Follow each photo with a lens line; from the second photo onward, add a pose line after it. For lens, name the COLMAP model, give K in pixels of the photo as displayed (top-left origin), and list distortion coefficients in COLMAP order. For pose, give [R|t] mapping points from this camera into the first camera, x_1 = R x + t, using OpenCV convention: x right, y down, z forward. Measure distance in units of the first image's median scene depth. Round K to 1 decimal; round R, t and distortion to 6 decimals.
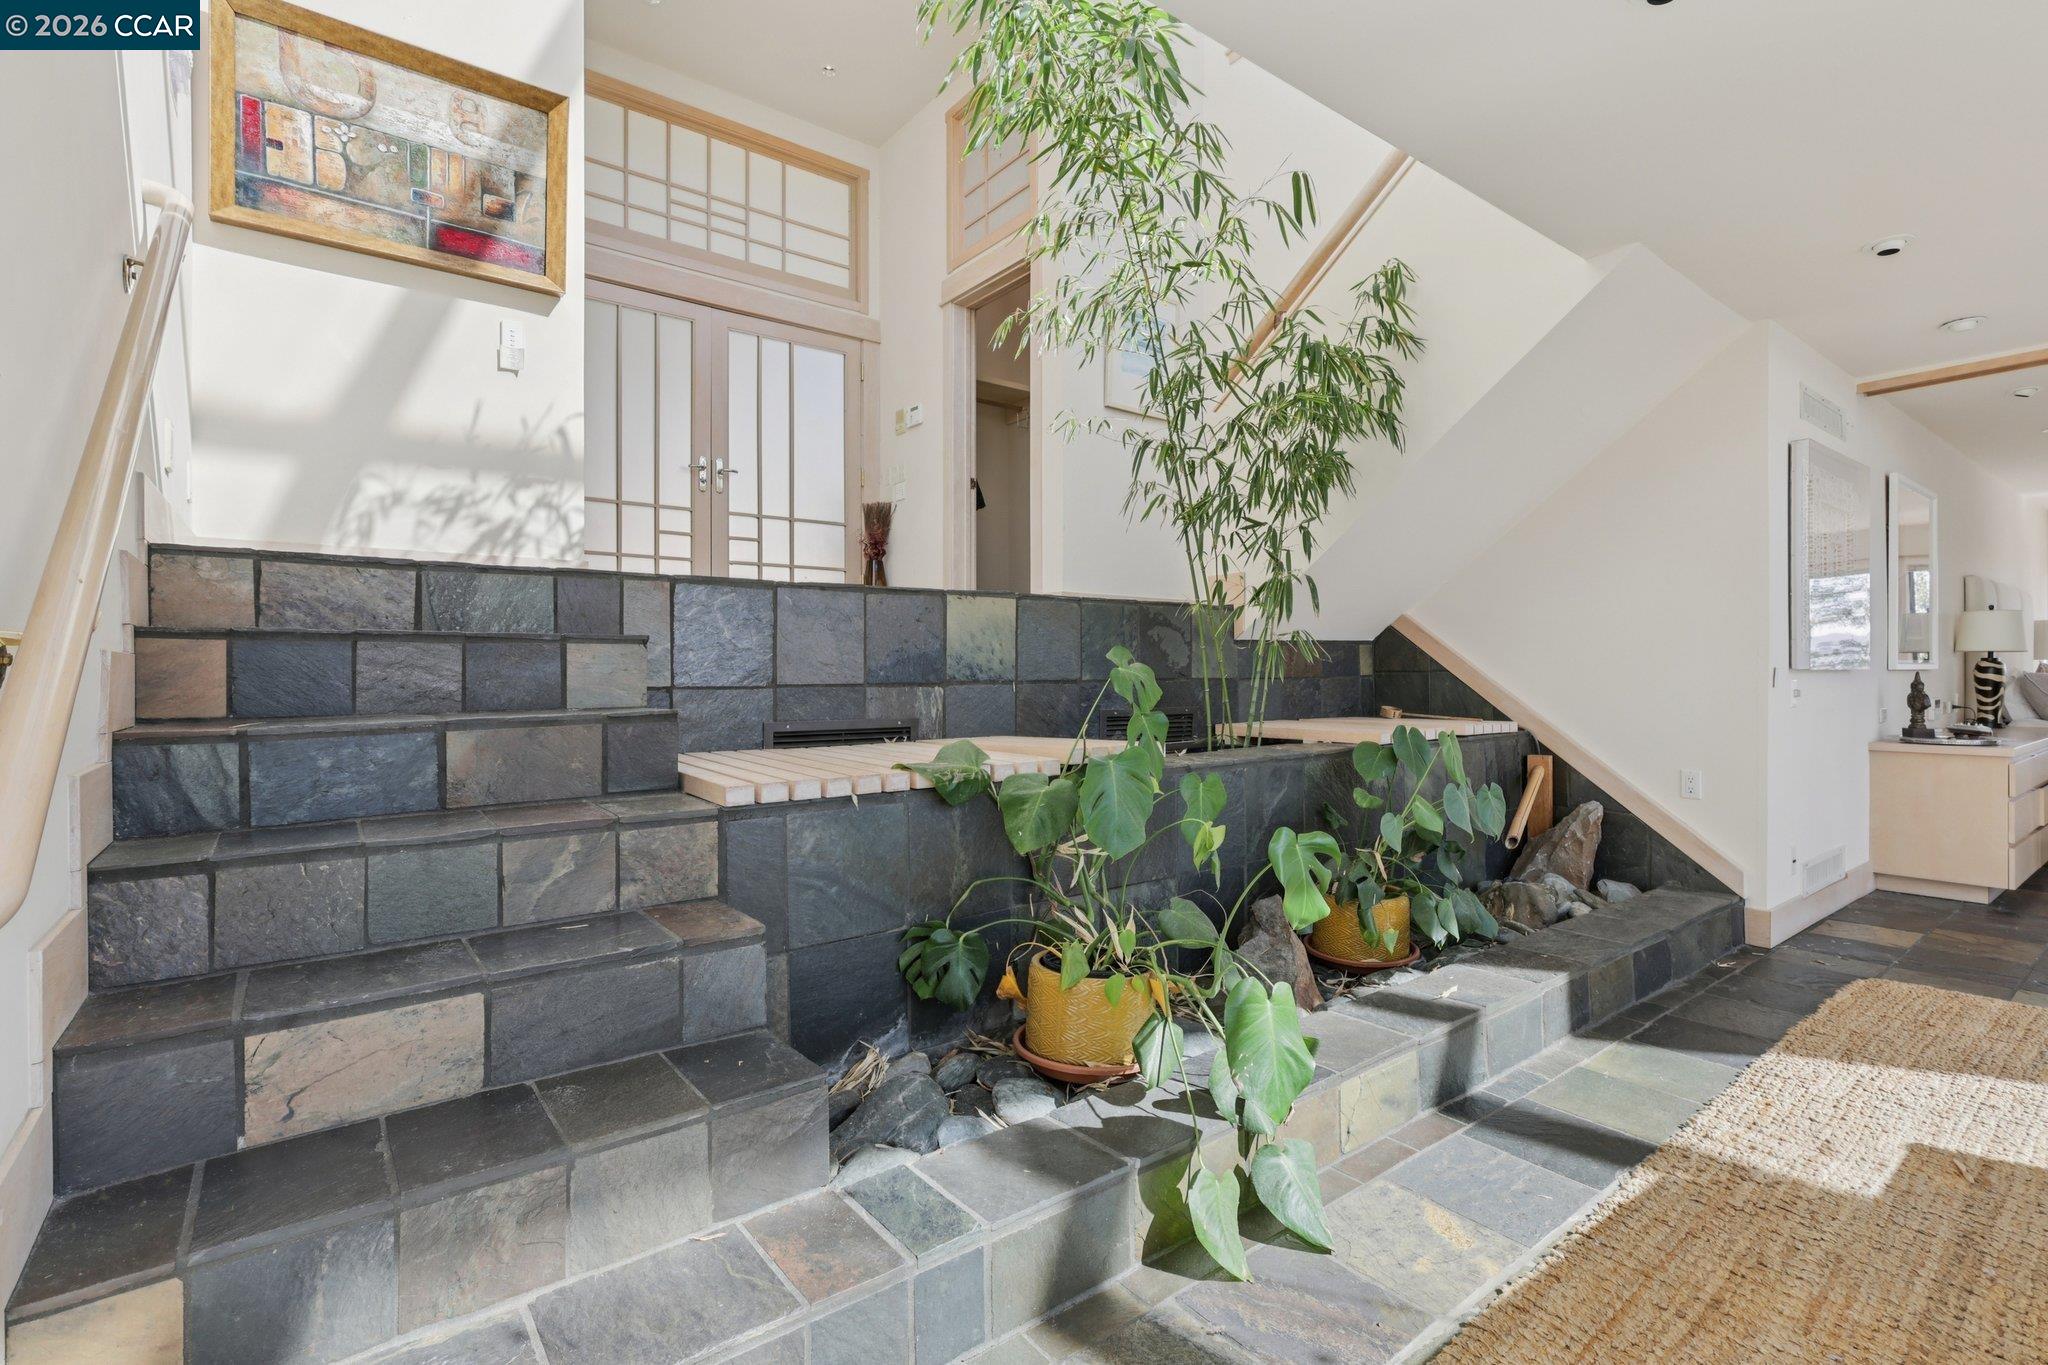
lens RADIAL K [[941.7, 0, 1024.0], [0, 941.7, 682.5], [0, 0, 1]] dist [-0.000446, 0.000017]
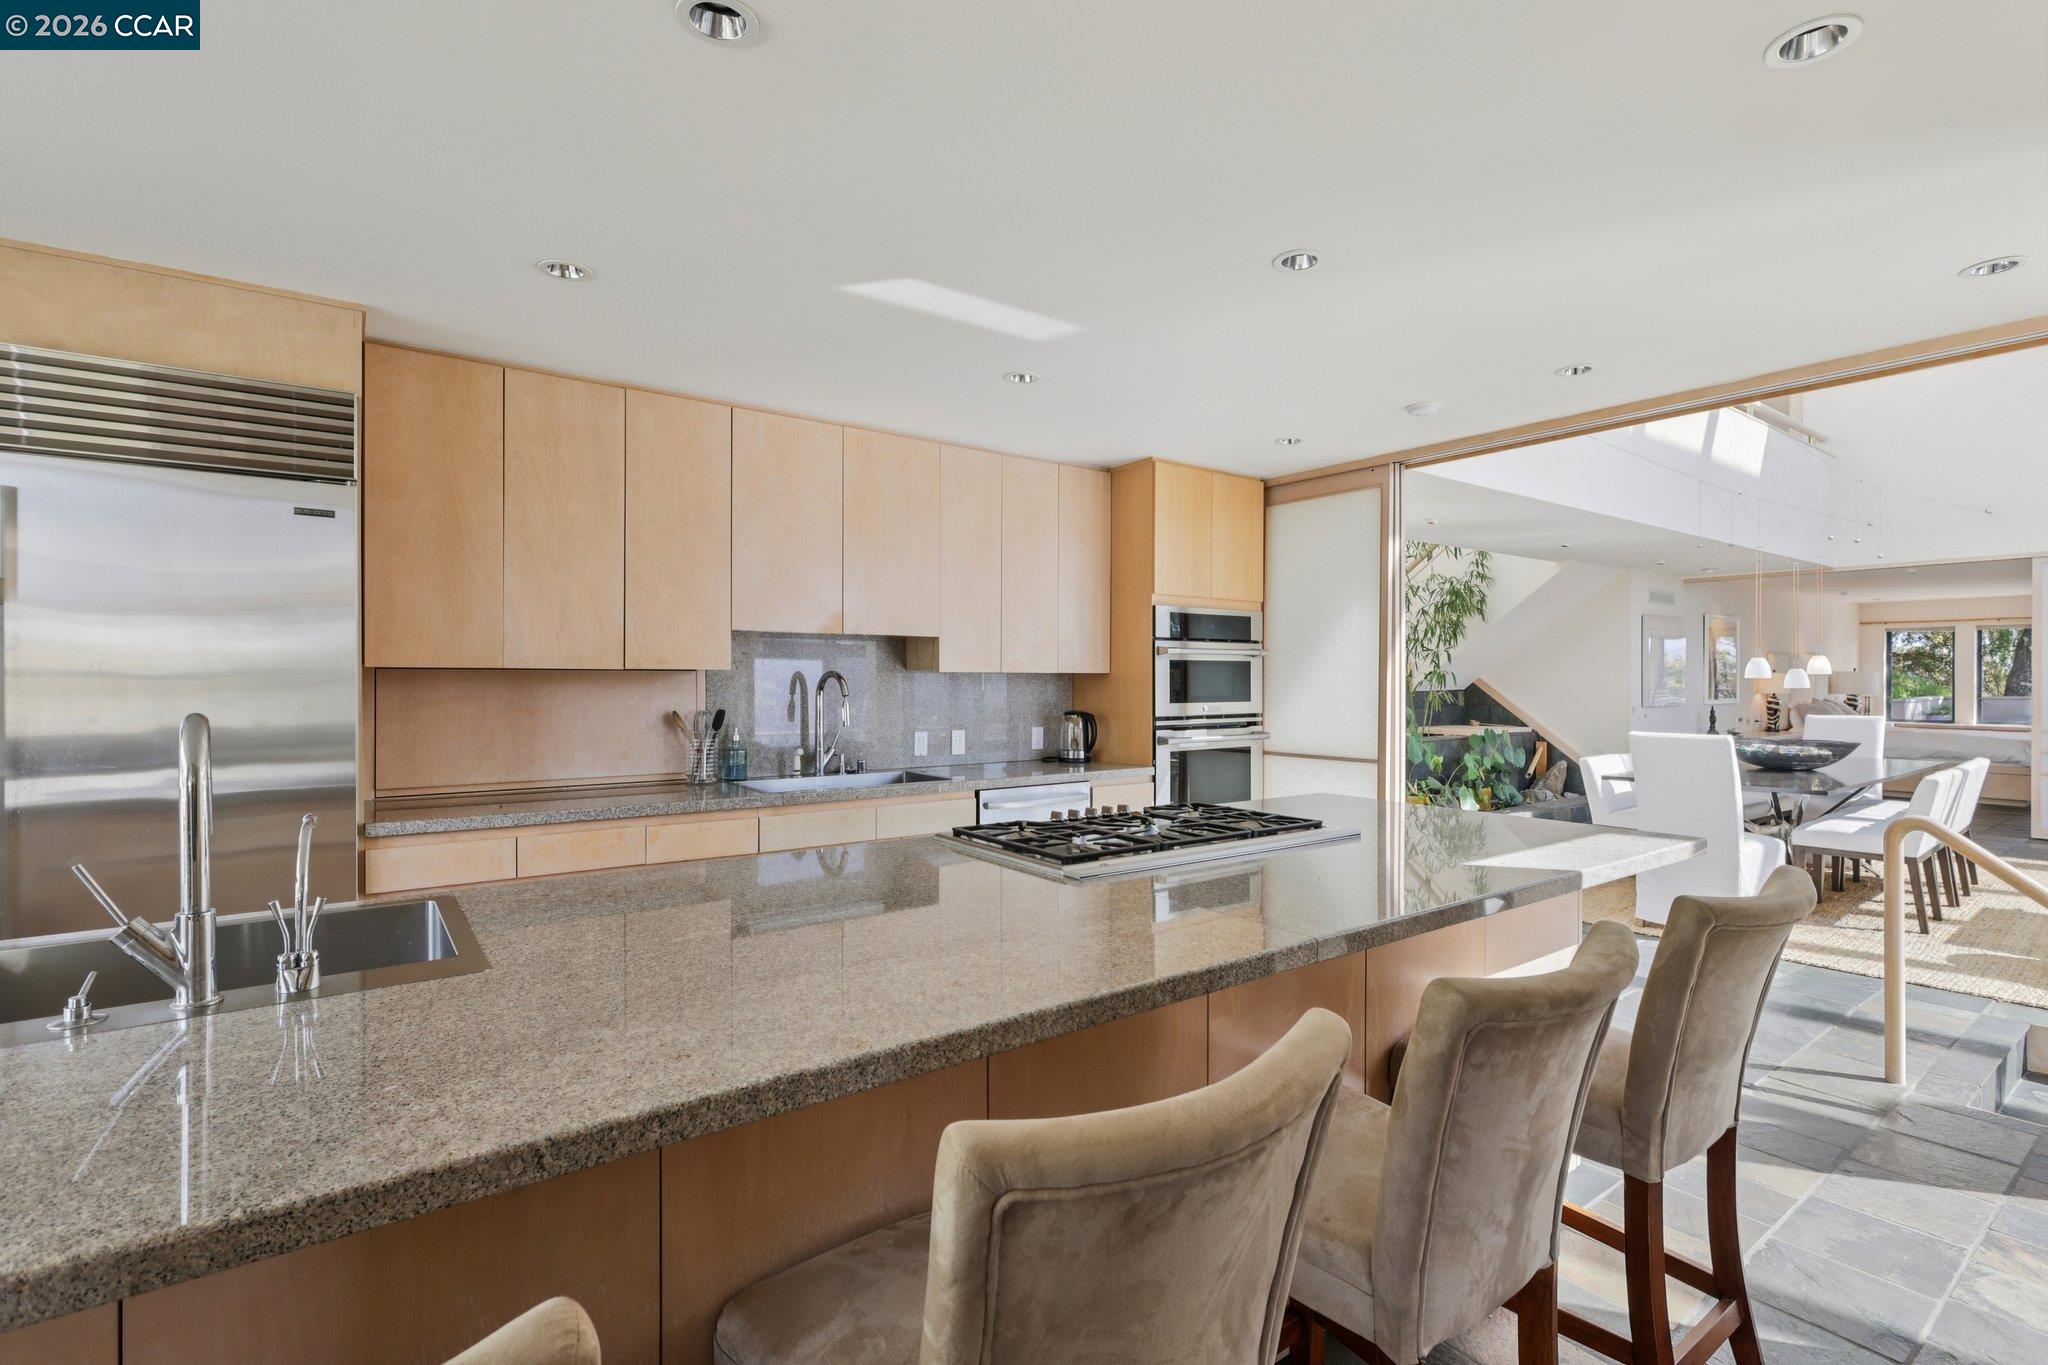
lens RADIAL K [[941.7, 0, 1024.0], [0, 941.7, 682.5], [0, 0, 1]] dist [-0.000446, 0.000017]
pose [[0.999772, 0.004338, -0.020898, -0.805280], [-0.004474, 0.999969, -0.006463, -0.056397], [0.020869, 0.006555, 0.999761, -1.598168]]
